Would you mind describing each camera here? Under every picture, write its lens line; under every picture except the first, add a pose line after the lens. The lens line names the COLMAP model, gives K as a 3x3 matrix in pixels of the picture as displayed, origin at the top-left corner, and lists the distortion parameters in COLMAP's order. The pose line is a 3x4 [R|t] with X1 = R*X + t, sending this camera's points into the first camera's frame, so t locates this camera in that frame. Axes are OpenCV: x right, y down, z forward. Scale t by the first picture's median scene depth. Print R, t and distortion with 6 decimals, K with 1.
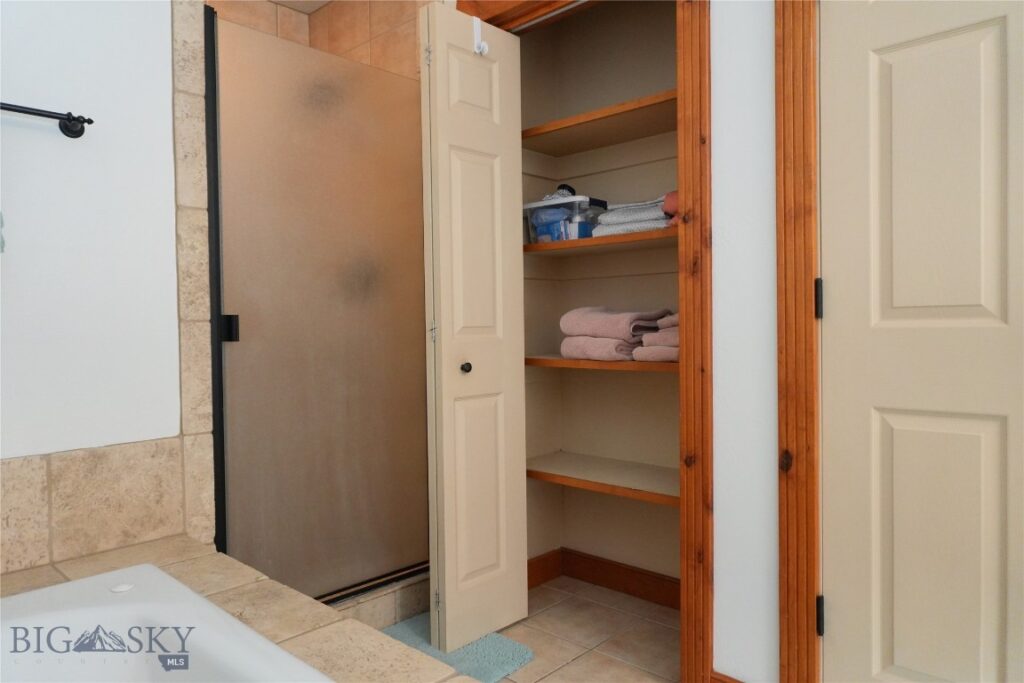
lens RADIAL K [[672.1, 0, 509.4], [0, 672.1, 339.4], [0, 0, 1]] dist [-0.000218, -0.002616]
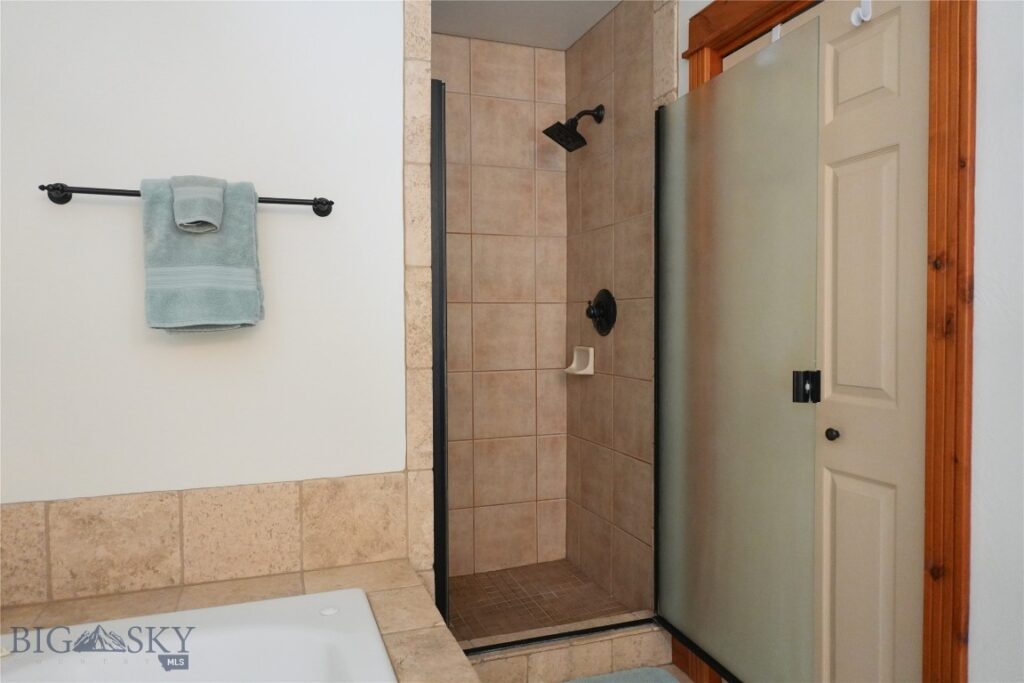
lens RADIAL K [[672.1, 0, 511.4], [0, 672.1, 342.1], [0, 0, 1]] dist [-0.000218, -0.002616]
pose [[0.893654, 0.019474, -0.448334, 0.167880], [-0.015398, 0.999800, 0.012735, -0.088956], [0.448493, -0.004477, 0.893775, 0.077509]]
